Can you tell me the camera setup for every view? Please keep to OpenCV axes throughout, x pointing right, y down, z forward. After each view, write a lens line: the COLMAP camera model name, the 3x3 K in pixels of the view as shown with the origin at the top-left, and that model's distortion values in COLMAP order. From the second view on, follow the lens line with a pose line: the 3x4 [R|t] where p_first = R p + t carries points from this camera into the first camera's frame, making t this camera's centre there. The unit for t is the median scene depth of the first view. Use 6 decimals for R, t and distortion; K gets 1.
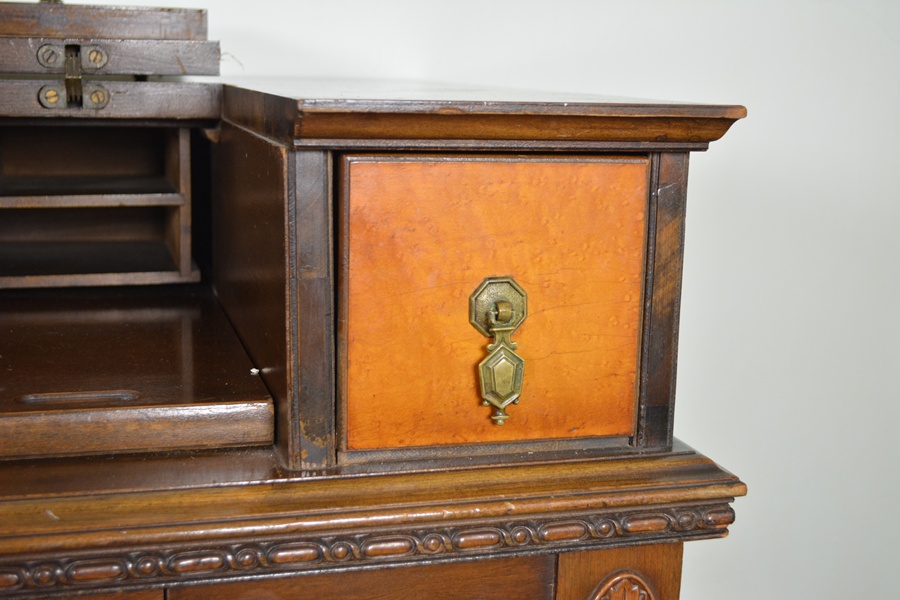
lens RADIAL K [[1241.9, 0, 450.0], [0, 1241.9, 300.0], [0, 0, 1]] dist [-0.024811, -0.024495]
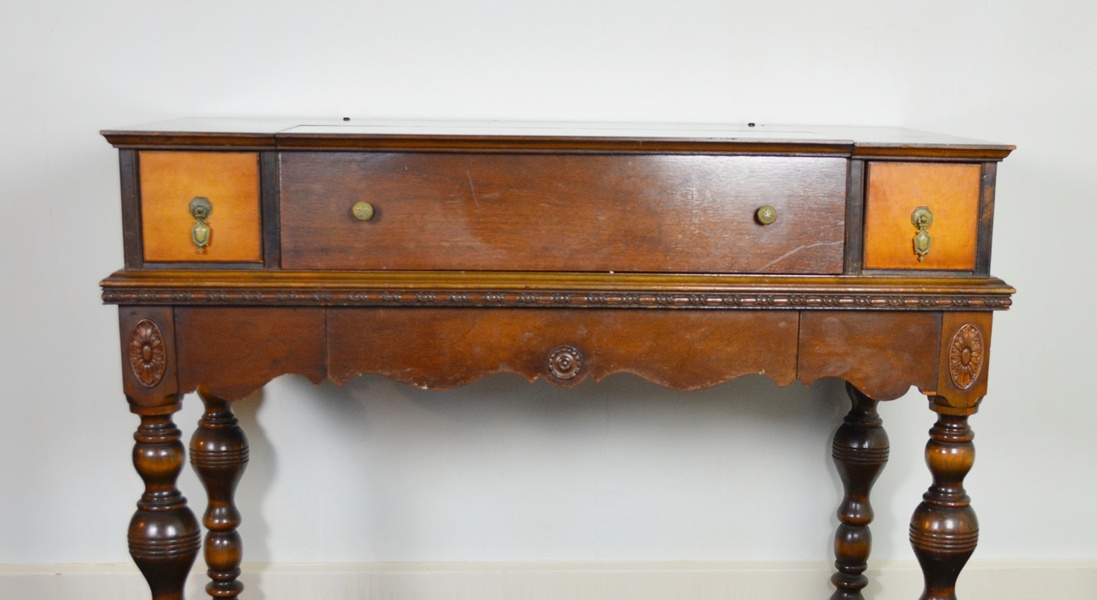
lens RADIAL K [[1564.7, 0, 628.8], [0, 1564.7, 447.9], [0, 0, 1]] dist [-0.078901, 0.023560]
pose [[0.981218, 0.037732, -0.189176, 0.072996], [-0.028972, 0.998385, 0.048864, 0.362743], [0.190714, -0.042466, 0.980727, -2.517392]]
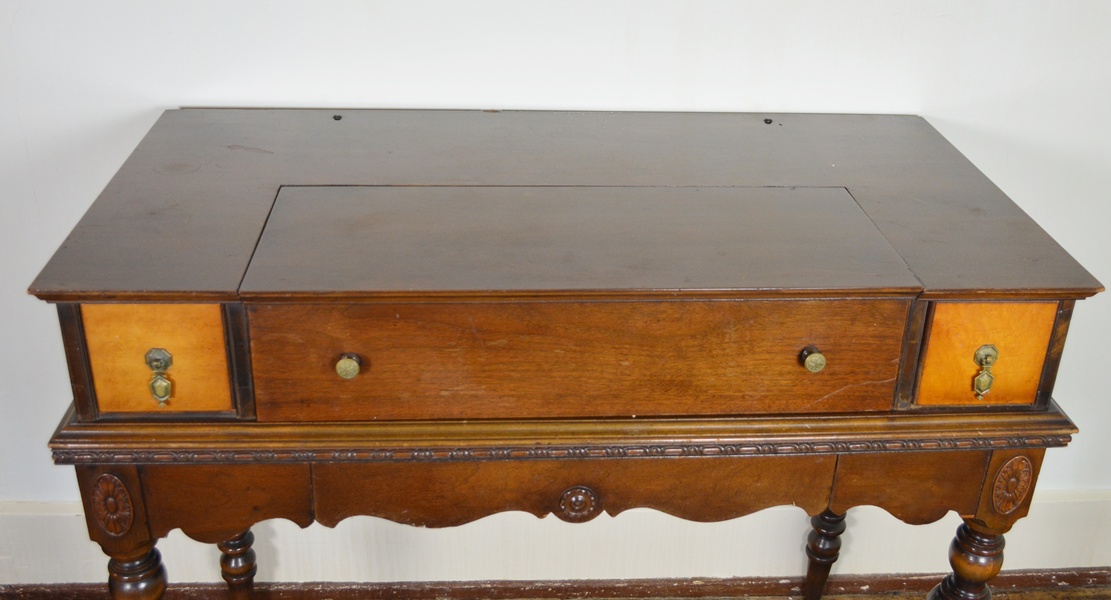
lens RADIAL K [[1117.9, 0, 581.9], [0, 1117.9, 242.1], [0, 0, 1]] dist [-0.076038, 0.017898]
pose [[0.980555, 0.094480, -0.172006, -0.382752], [-0.049733, 0.967503, 0.247920, -0.702034], [0.189840, -0.234545, 0.953388, -1.153625]]
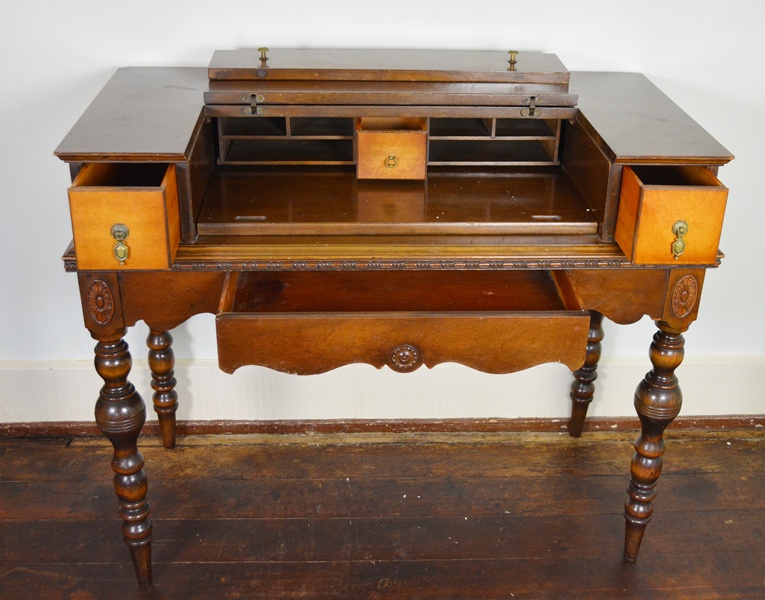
lens RADIAL K [[984.9, 0, 426.0], [0, 984.9, 301.2], [0, 0, 1]] dist [-0.069848, -0.000732]
pose [[0.981381, 0.093762, -0.167633, -0.134890], [-0.044150, 0.959505, 0.278209, -0.505667], [0.186931, -0.265628, 0.945779, -2.016927]]
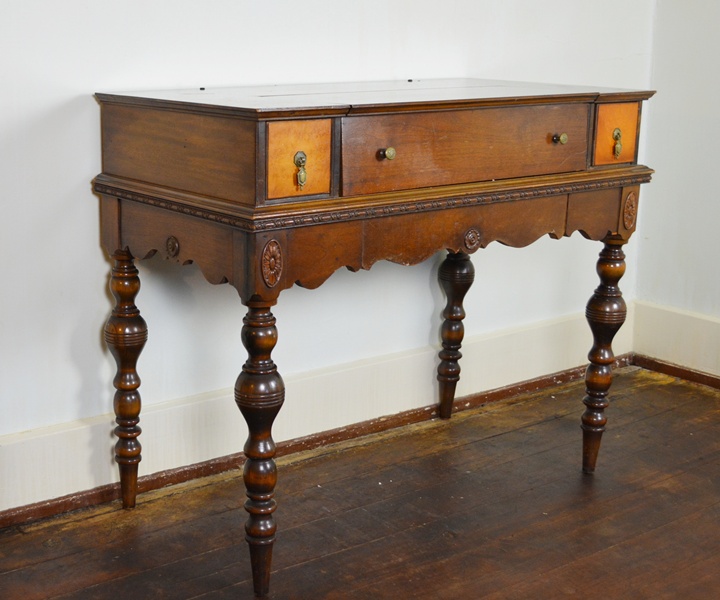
lens RADIAL K [[1090.6, 0, 185.4], [0, 1090.6, 297.8], [0, 0, 1]] dist [-0.067368, -0.032479]
pose [[0.956815, -0.098432, 0.273526, -2.752627], [0.080106, 0.993776, 0.077408, 0.177634], [-0.279443, -0.052154, 0.958745, -2.556268]]
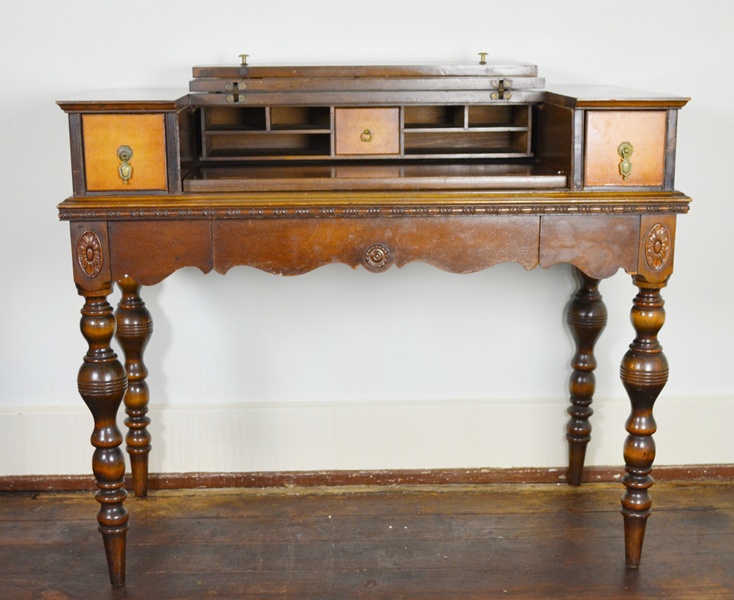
lens RADIAL K [[1217.9, 0, 367.0], [0, 1217.9, 366.5], [0, 0, 1]] dist [-0.061292, -0.056520]
pose [[0.973166, 0.028885, -0.228285, 0.137451], [-0.011946, 0.997094, 0.075239, 0.407905], [0.229795, -0.070493, 0.970683, -2.941602]]
